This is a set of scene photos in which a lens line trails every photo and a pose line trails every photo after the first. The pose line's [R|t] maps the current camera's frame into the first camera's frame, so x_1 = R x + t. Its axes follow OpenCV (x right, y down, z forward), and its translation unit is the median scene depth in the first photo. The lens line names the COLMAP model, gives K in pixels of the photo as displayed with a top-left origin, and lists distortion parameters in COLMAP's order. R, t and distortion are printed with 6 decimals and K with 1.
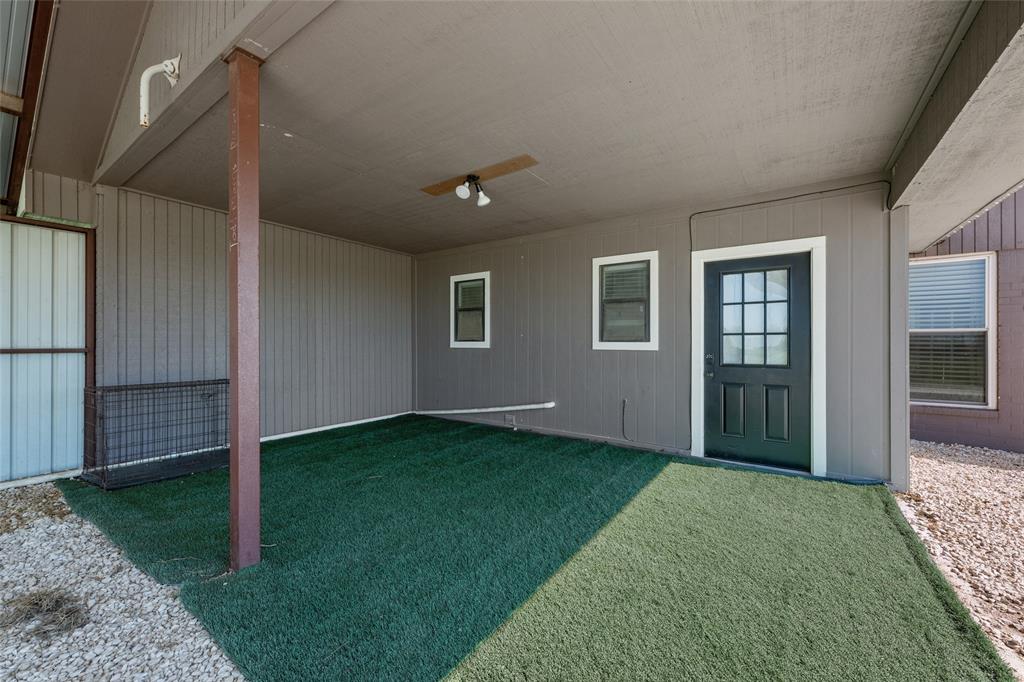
lens RADIAL K [[409.5, 0, 510.7], [0, 409.5, 342.9], [0, 0, 1]] dist [-0.000489, -0.000106]
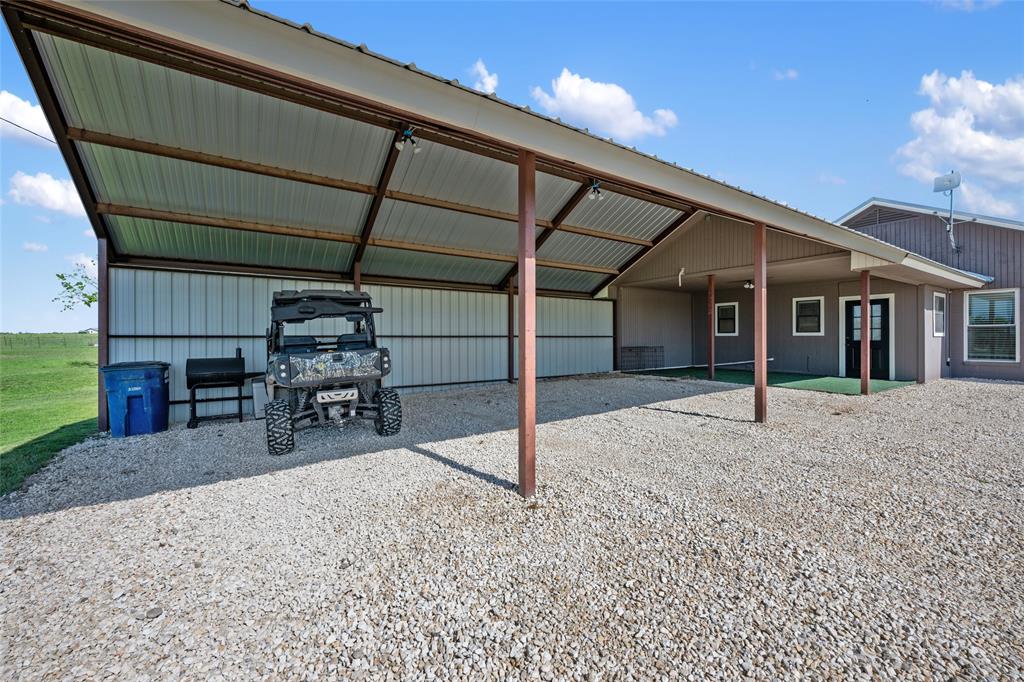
lens RADIAL K [[409.5, 0, 510.1], [0, 409.5, 337.4], [0, 0, 1]] dist [-0.000489, -0.000106]
pose [[0.933297, -0.006285, -0.359051, -0.571263], [0.005649, 0.999980, -0.002819, 0.027294], [0.359062, 0.000603, 0.933314, -2.163192]]
